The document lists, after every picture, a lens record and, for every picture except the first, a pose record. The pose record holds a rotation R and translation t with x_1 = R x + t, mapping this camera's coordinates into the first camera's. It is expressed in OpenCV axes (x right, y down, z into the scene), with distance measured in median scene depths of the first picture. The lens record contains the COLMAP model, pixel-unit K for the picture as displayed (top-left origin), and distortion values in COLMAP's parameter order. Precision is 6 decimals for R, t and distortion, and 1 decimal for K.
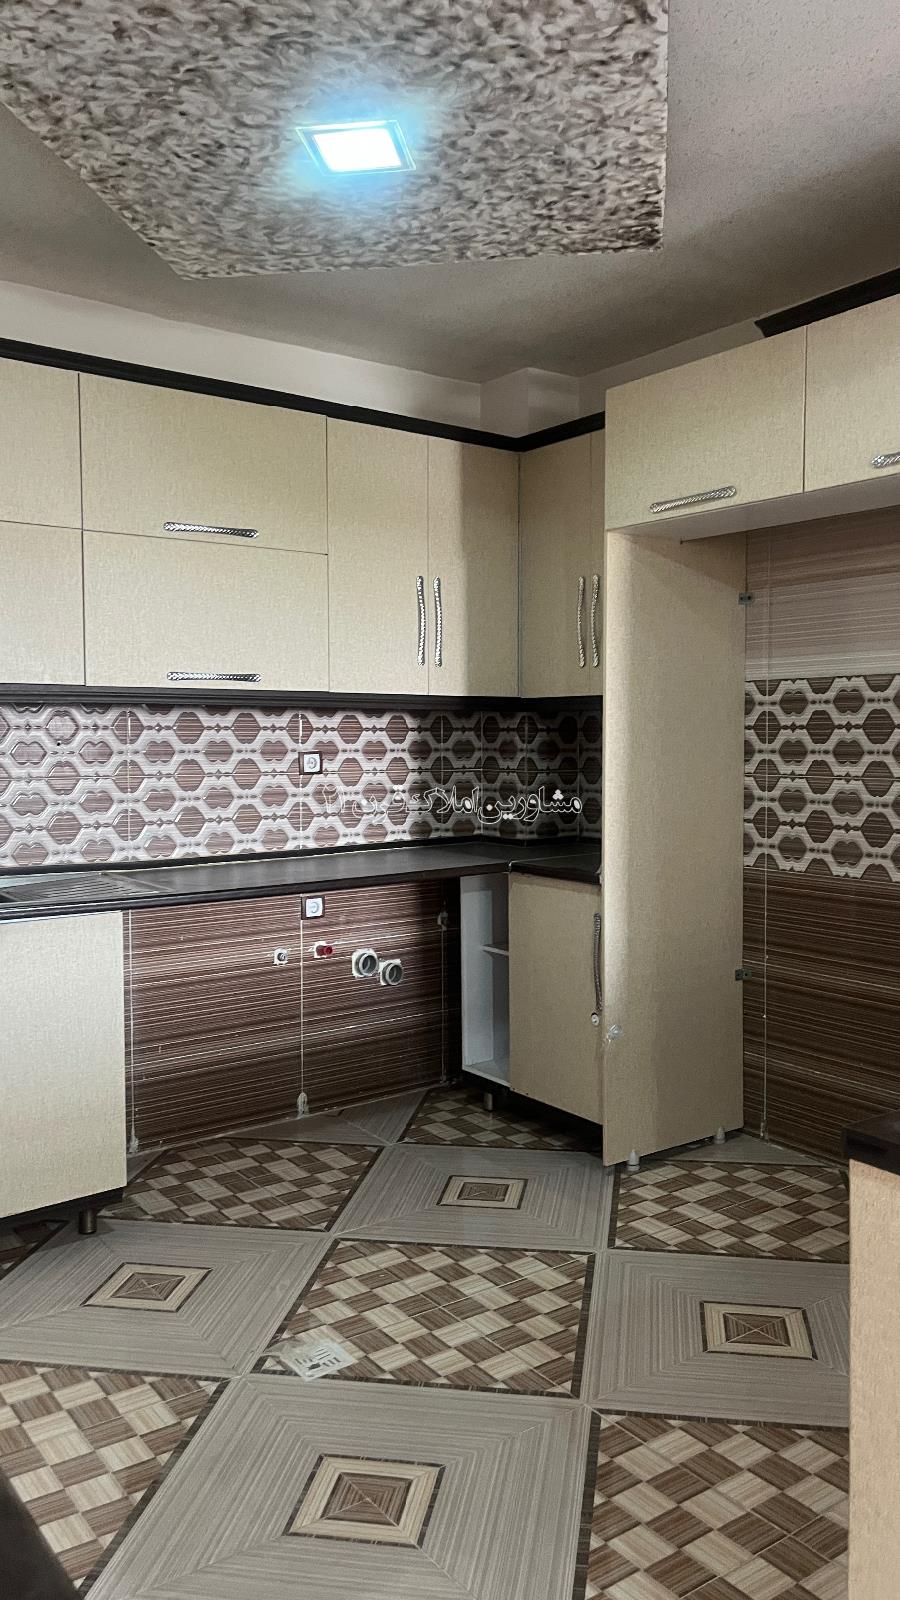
lens RADIAL K [[1216.9, 0, 460.6], [0, 1216.9, 796.6], [0, 0, 1]] dist [0.064076, -0.099603]
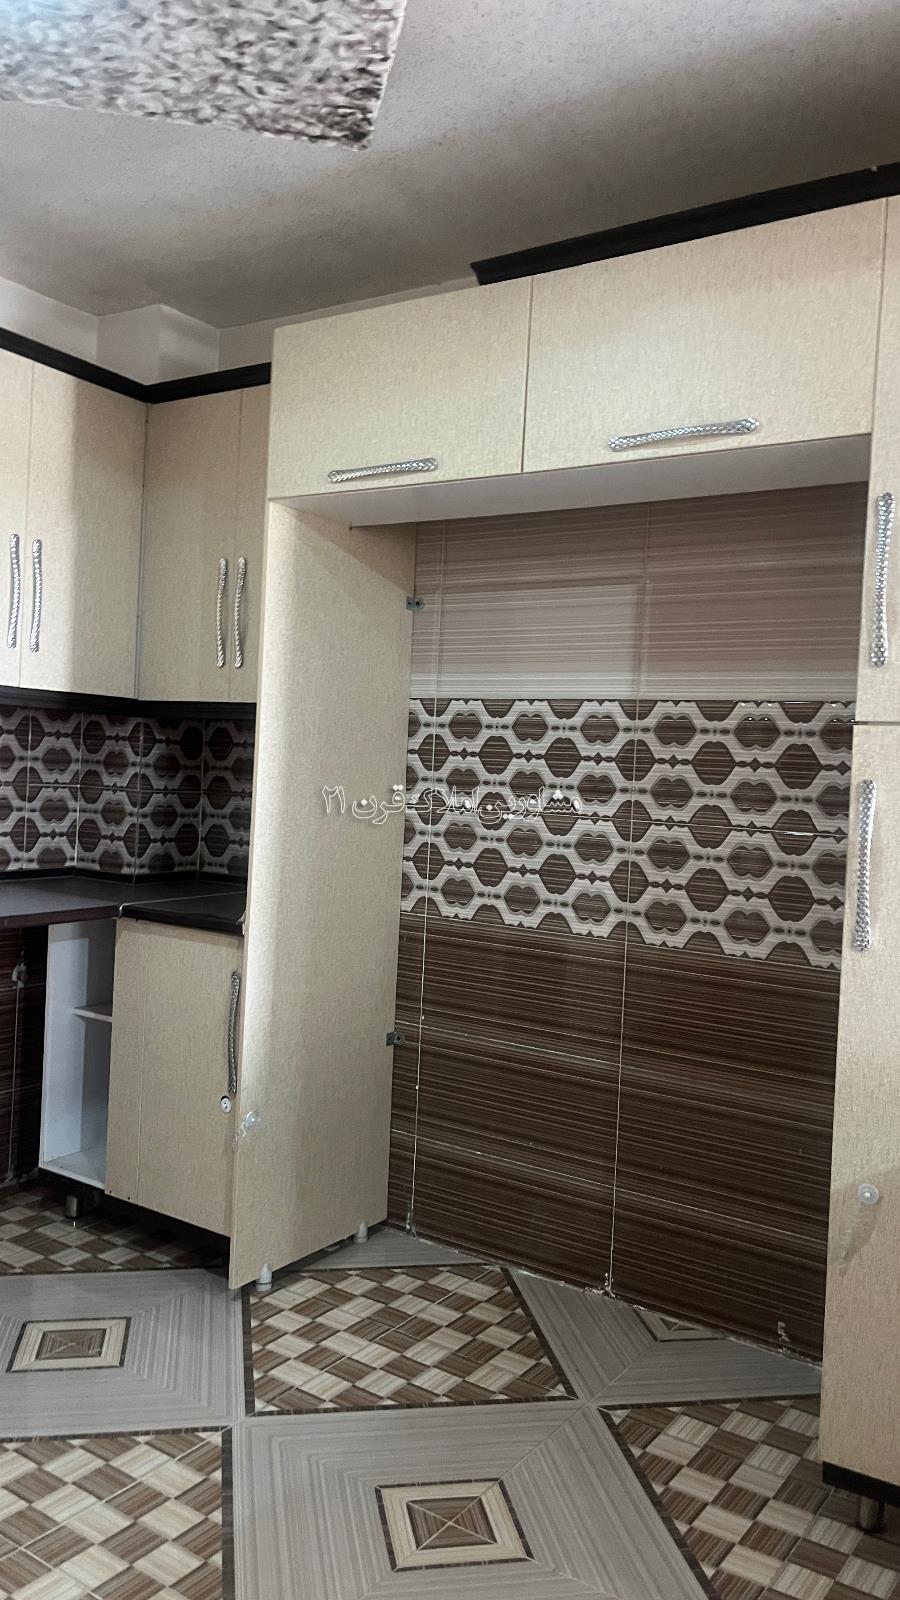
lens RADIAL K [[1216.9, 0, 444.1], [0, 1216.9, 785.1], [0, 0, 1]] dist [0.064076, -0.099603]
pose [[0.941687, 0.045220, 0.333439, -0.031072], [-0.034955, 0.998714, -0.036726, -0.001804], [-0.334670, 0.022930, 0.942056, 0.185316]]
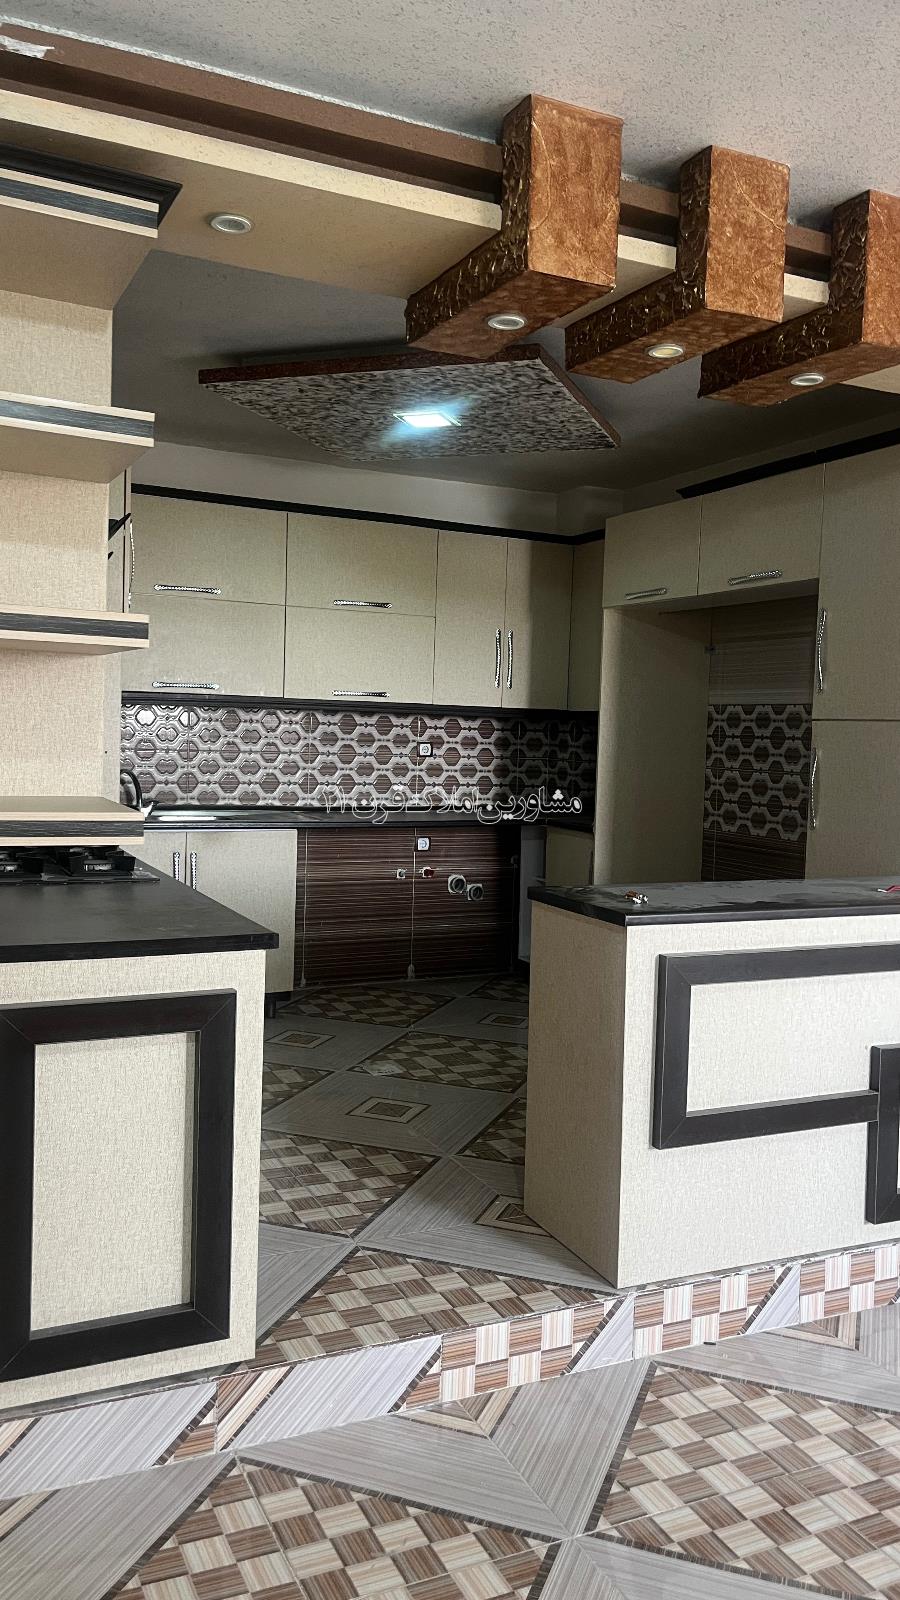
lens RADIAL K [[1216.9, 0, 434.2], [0, 1216.9, 792.5], [0, 0, 1]] dist [0.064076, -0.099603]
pose [[0.979451, 0.043260, -0.196987, 0.211412], [-0.043513, 0.999048, 0.003047, 0.023383], [0.196931, 0.005587, 0.980401, -0.547775]]
